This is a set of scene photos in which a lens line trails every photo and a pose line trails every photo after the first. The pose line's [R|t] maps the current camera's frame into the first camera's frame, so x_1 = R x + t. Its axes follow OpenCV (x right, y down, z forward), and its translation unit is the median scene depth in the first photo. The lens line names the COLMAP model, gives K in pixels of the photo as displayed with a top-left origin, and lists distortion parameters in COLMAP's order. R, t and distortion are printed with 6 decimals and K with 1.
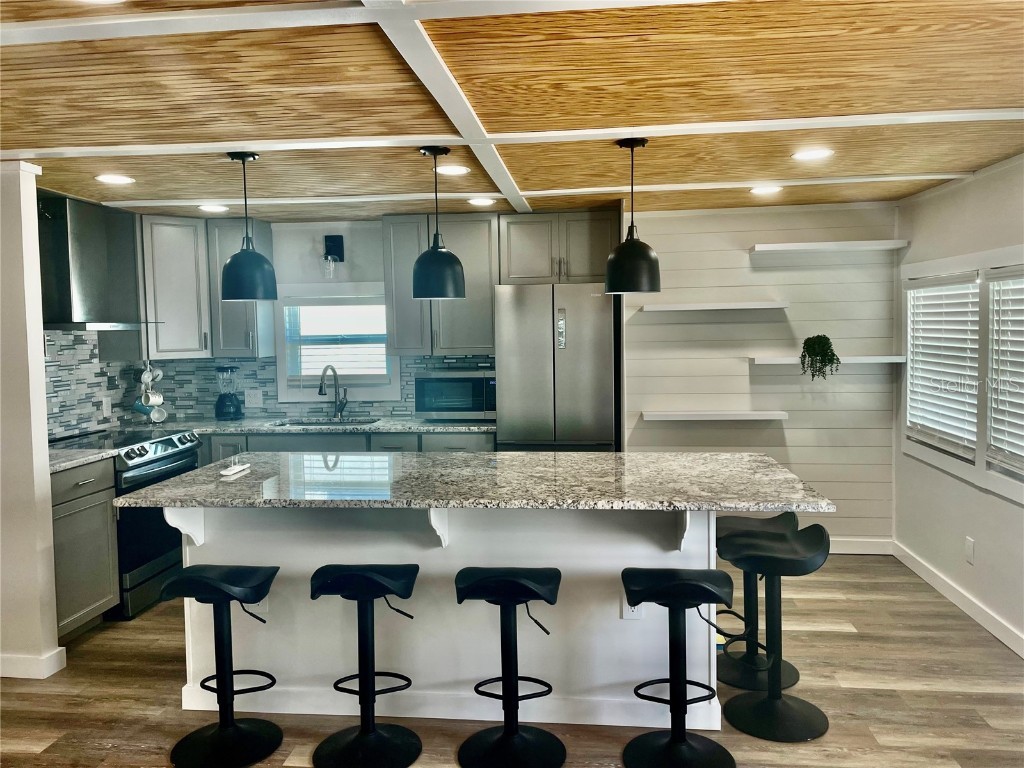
lens RADIAL K [[772.0, 0, 512.0], [0, 772.0, 384.0], [0, 0, 1]] dist [0.067443, -0.093012]
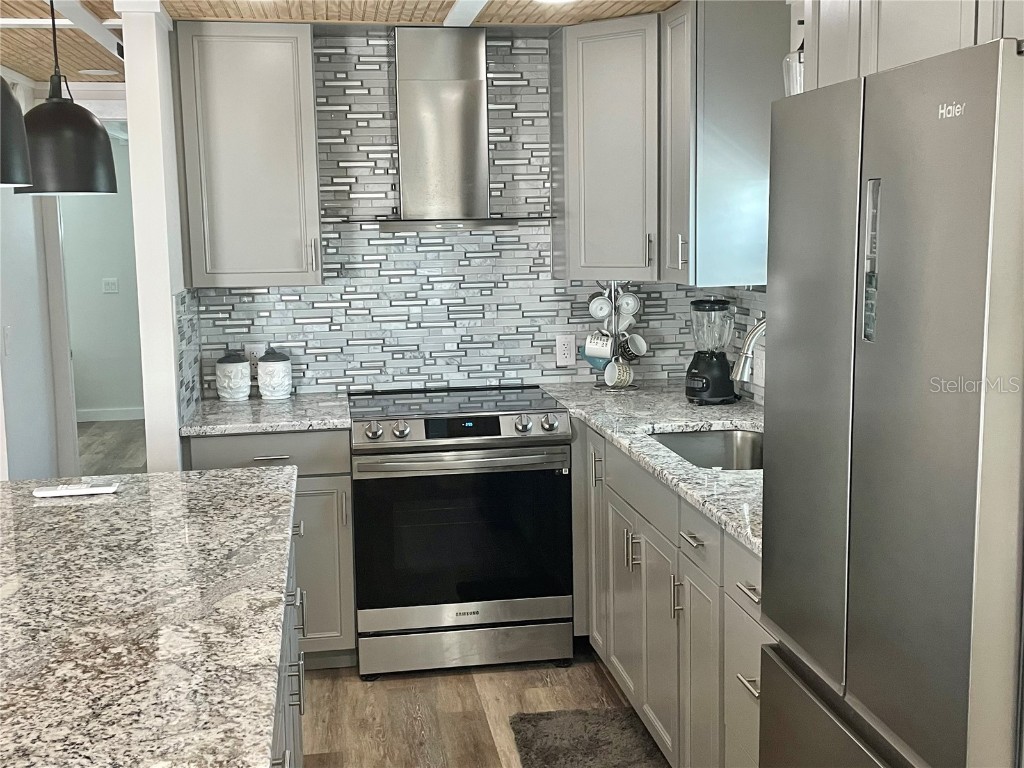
lens RADIAL K [[1149.1, 0, 512.0], [0, 1149.1, 384.0], [0, 0, 1]] dist [0.055838, -0.006998]
pose [[0.273310, 0.152028, -0.949836, 0.381761], [-0.058923, 0.988224, 0.141218, -0.077668], [0.960120, 0.017371, 0.279049, 0.754713]]
